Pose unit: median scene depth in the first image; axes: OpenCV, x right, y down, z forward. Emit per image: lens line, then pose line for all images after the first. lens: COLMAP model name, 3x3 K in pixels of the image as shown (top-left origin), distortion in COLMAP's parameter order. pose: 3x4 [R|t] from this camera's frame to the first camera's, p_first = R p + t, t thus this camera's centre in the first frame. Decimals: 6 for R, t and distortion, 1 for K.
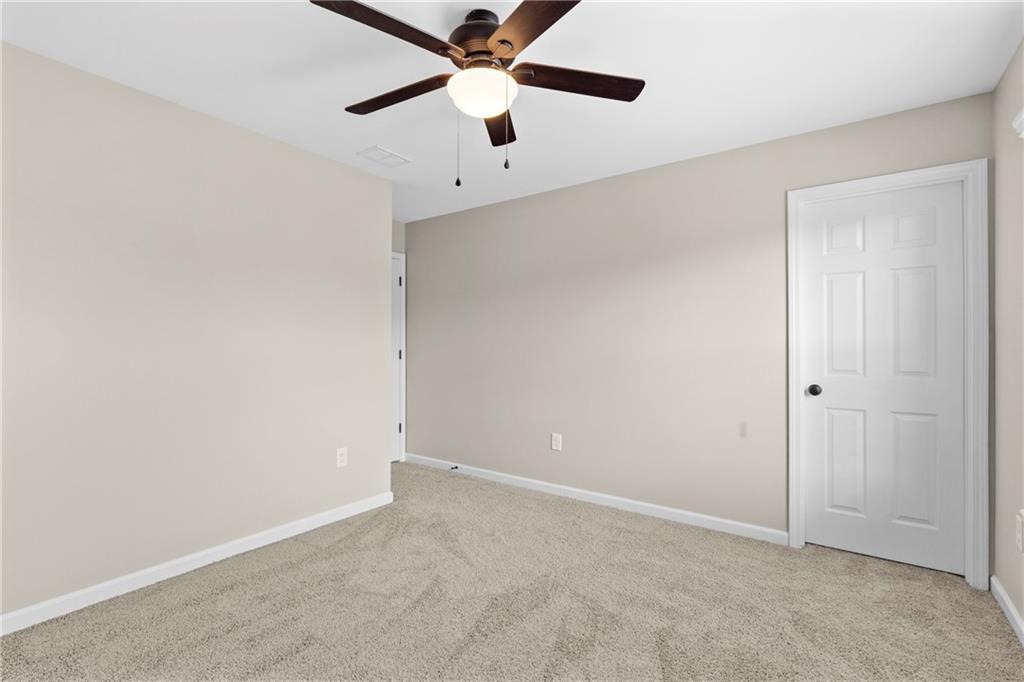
lens RADIAL K [[465.9, 0, 512.0], [0, 465.9, 341.0], [0, 0, 1]] dist [0.003051, 0.000634]
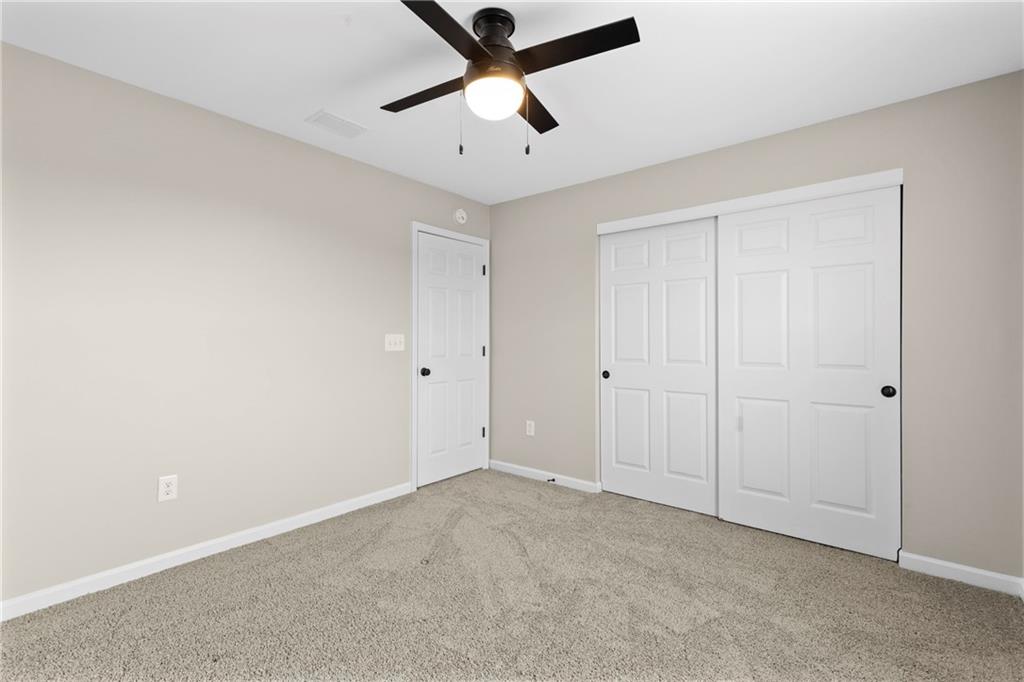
lens RADIAL K [[482.3, 0, 510.4], [0, 482.3, 323.0], [0, 0, 1]] dist [0.000459, -0.000255]
pose [[0.994778, 0.001199, -0.102055, 0.235456], [-0.003536, 0.999736, -0.022722, -0.002227], [0.102001, 0.022964, 0.994519, -0.170044]]
